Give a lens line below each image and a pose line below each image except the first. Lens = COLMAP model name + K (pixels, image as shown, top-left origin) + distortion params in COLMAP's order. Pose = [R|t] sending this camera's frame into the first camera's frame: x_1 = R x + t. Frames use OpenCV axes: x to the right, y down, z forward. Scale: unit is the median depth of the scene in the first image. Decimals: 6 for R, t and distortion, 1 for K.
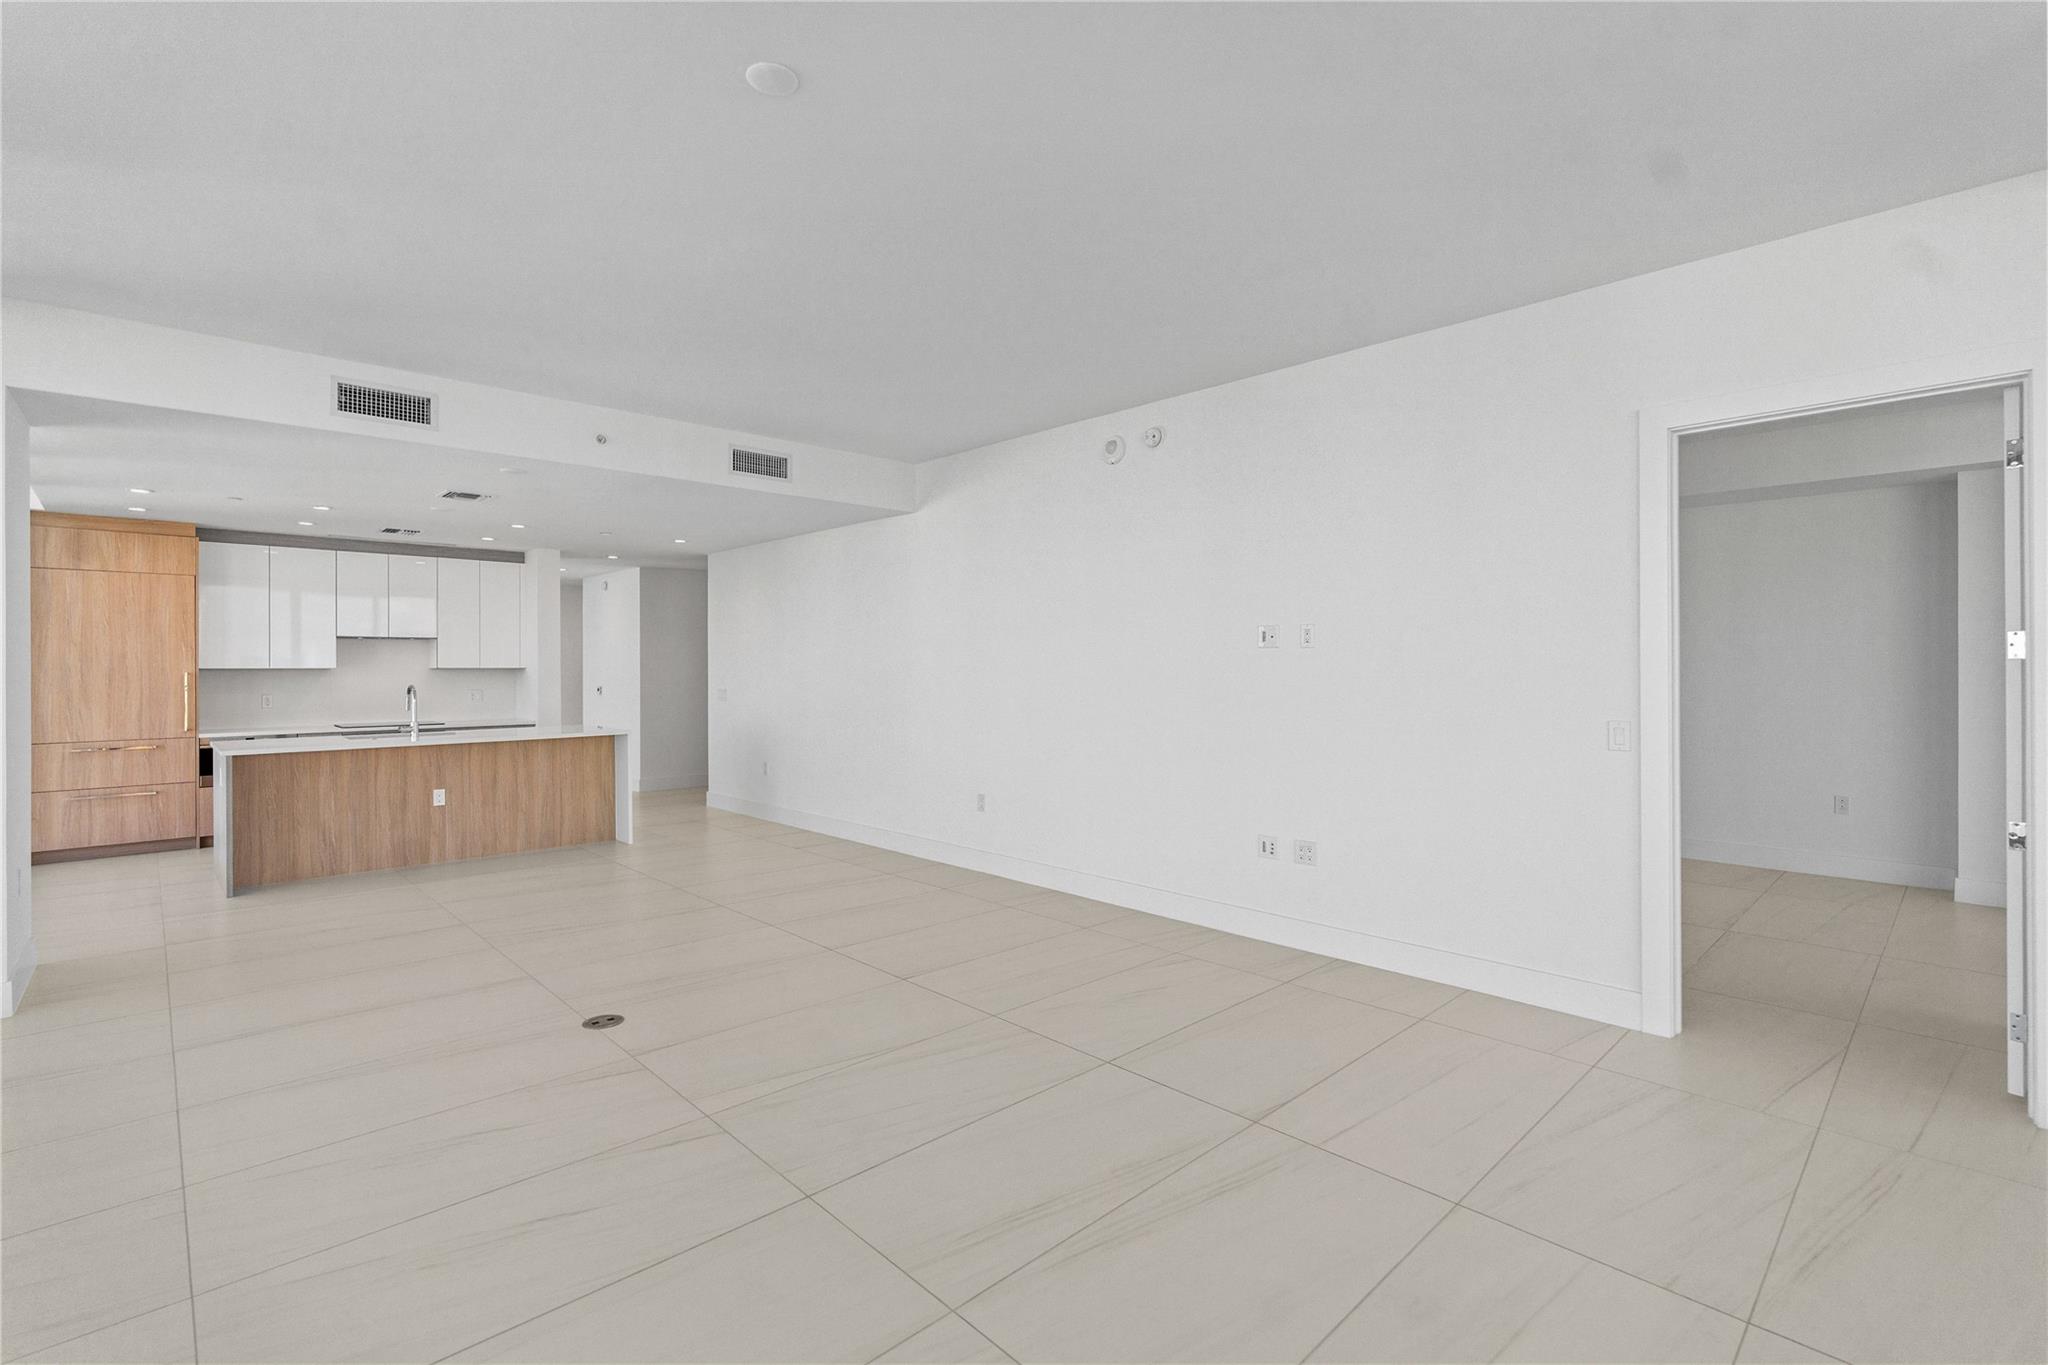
lens RADIAL K [[919.9, 0, 1010.7], [0, 919.9, 670.1], [0, 0, 1]] dist [-0.003326, 0.000137]
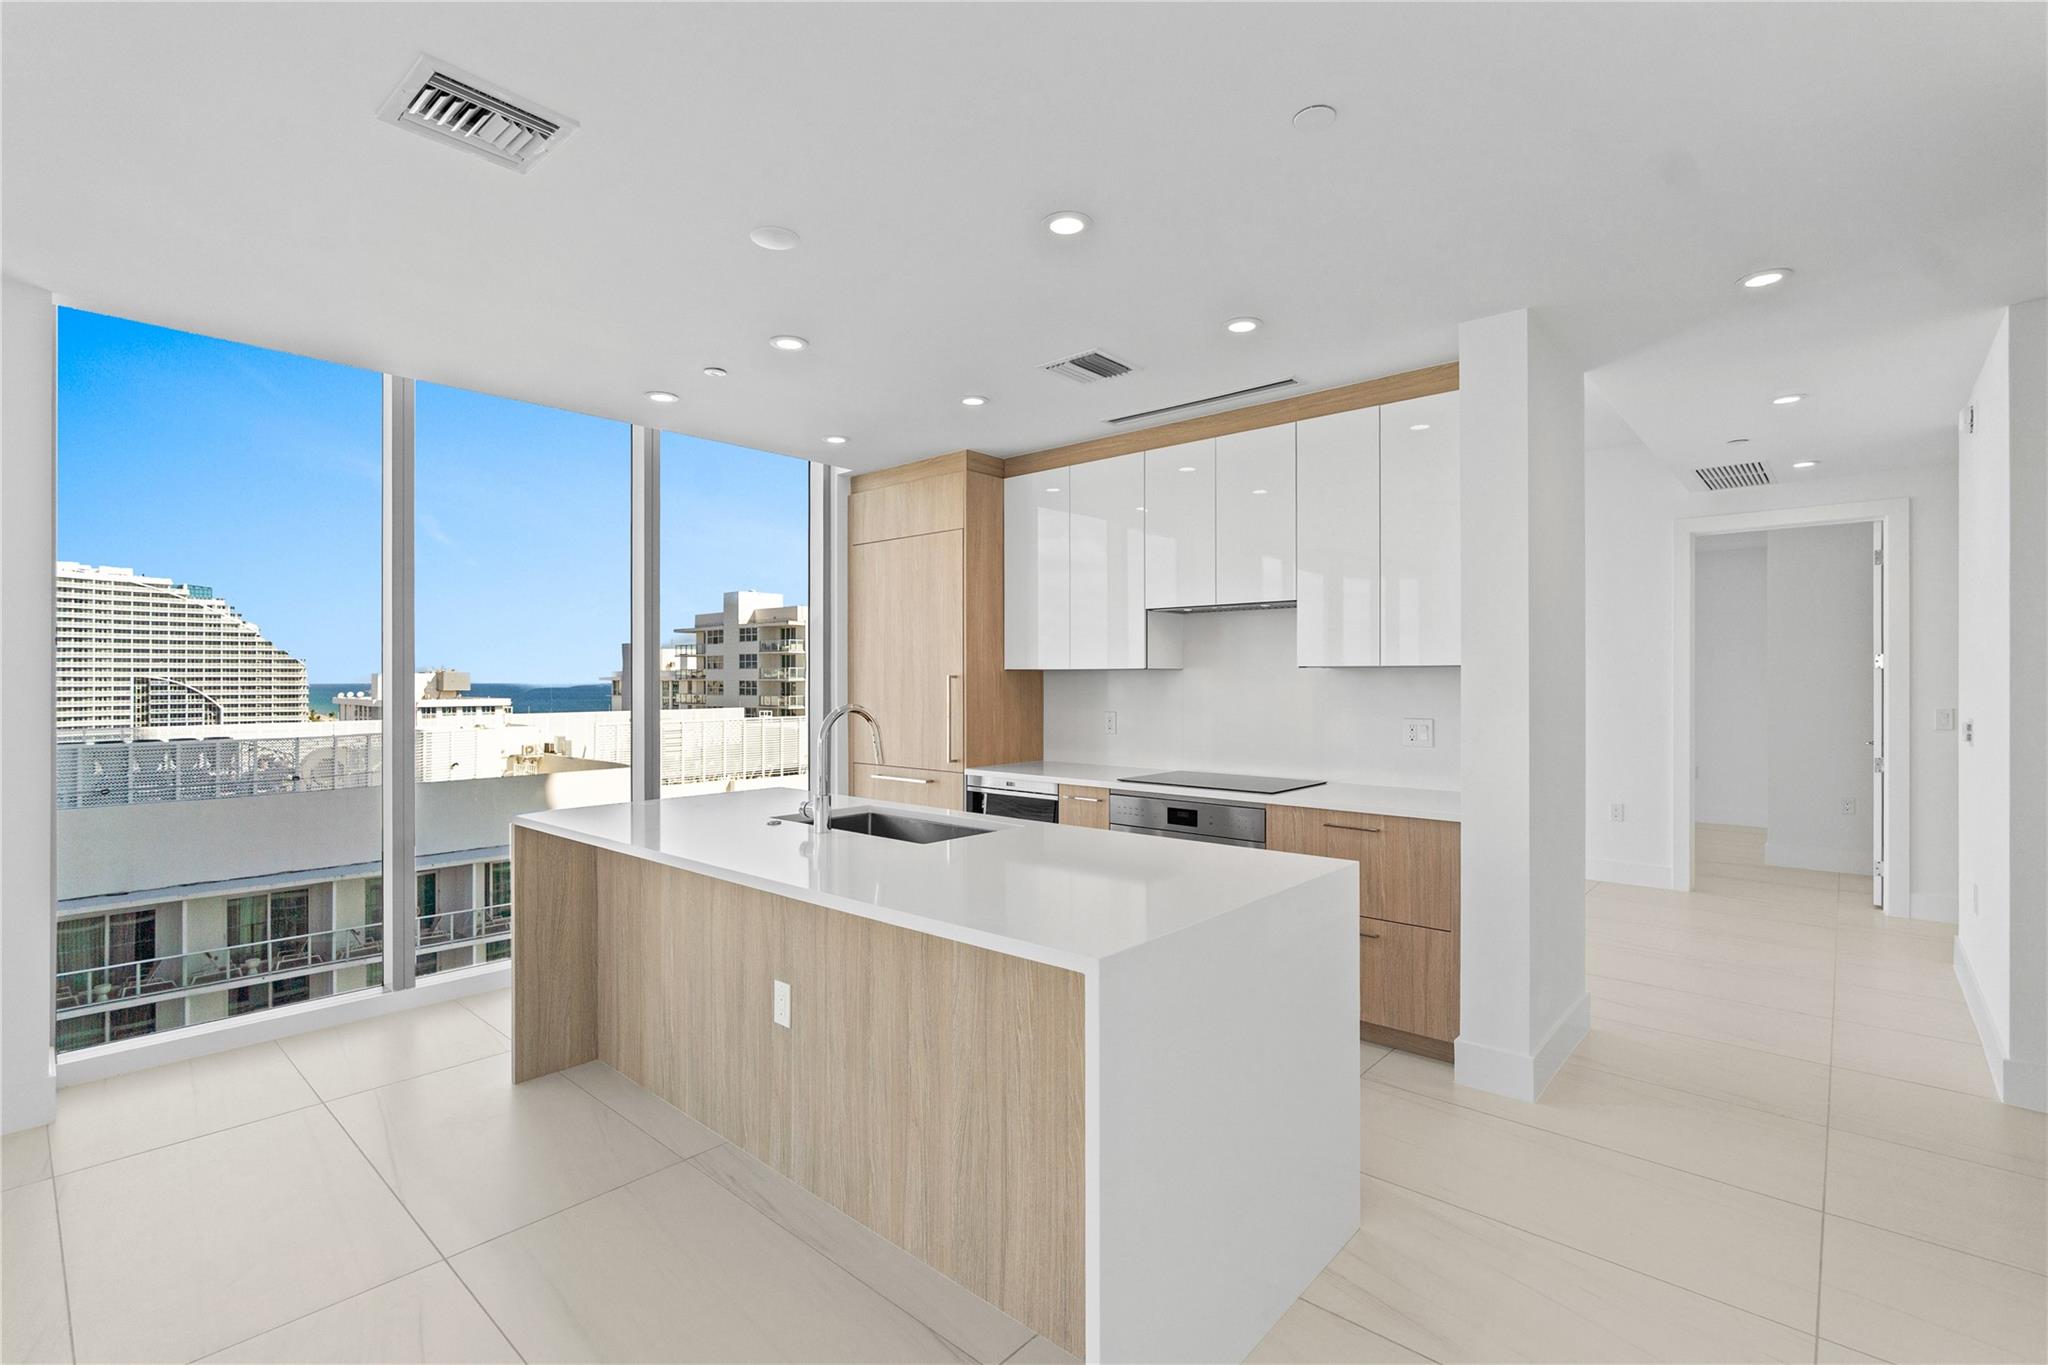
lens RADIAL K [[930.8, 0, 1014.9], [0, 930.8, 679.1], [0, 0, 1]] dist [-0.004152, -0.000390]
pose [[0.075048, 0.004562, -0.997169, -0.221543], [-0.002192, 0.999988, 0.004410, 0.002797], [0.997178, 0.001855, 0.075057, 1.014314]]
